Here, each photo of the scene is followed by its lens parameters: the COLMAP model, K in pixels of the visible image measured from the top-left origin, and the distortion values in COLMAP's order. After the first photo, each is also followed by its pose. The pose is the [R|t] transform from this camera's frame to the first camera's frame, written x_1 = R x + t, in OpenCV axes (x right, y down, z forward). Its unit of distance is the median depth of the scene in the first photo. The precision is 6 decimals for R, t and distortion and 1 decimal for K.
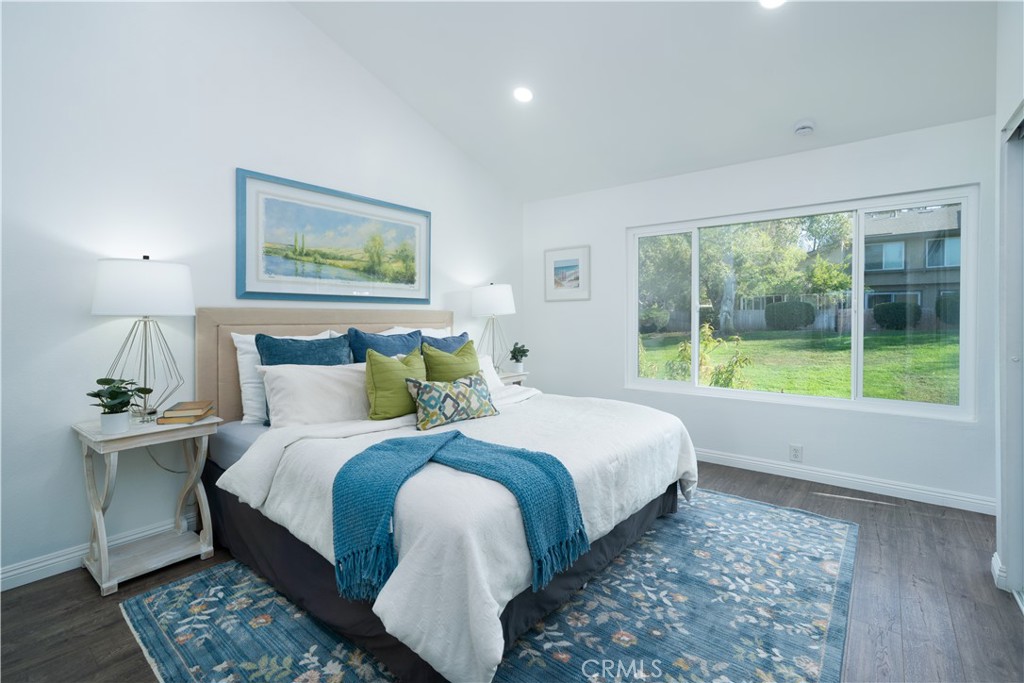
lens RADIAL K [[470.4, 0, 514.6], [0, 470.4, 319.7], [0, 0, 1]] dist [0.001865, 0.000476]
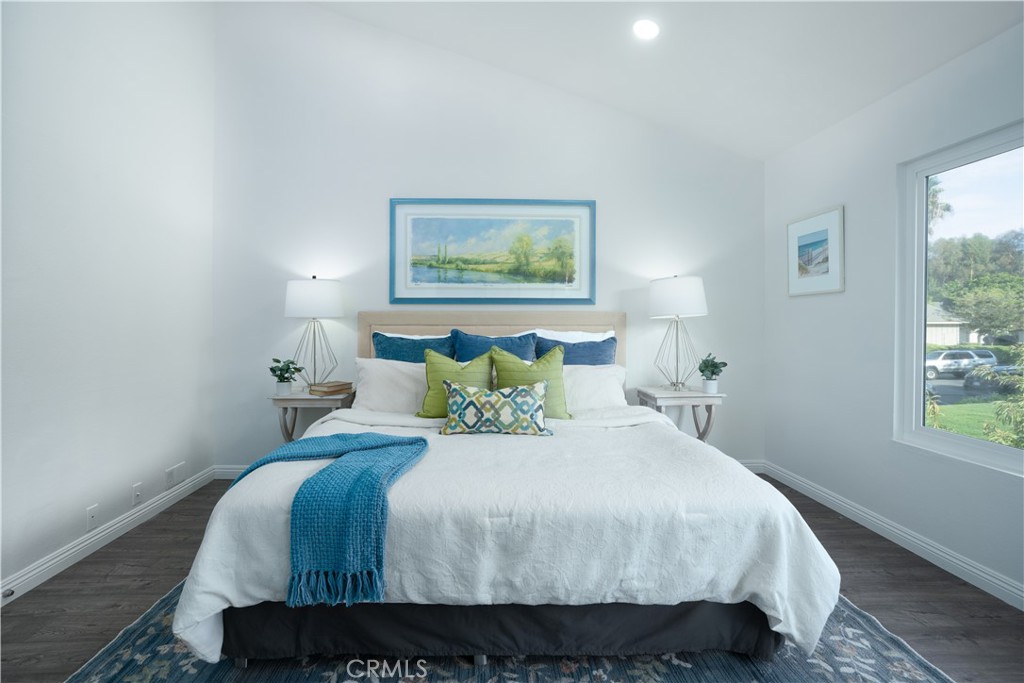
lens RADIAL K [[502.9, 0, 509.6], [0, 502.9, 318.5], [0, 0, 1]] dist [-0.016316, 0.000129]
pose [[0.652174, 0.001327, -0.758068, 0.565493], [-0.006231, 0.999974, -0.003610, -0.002897], [0.758044, 0.007078, 0.652165, 0.345291]]
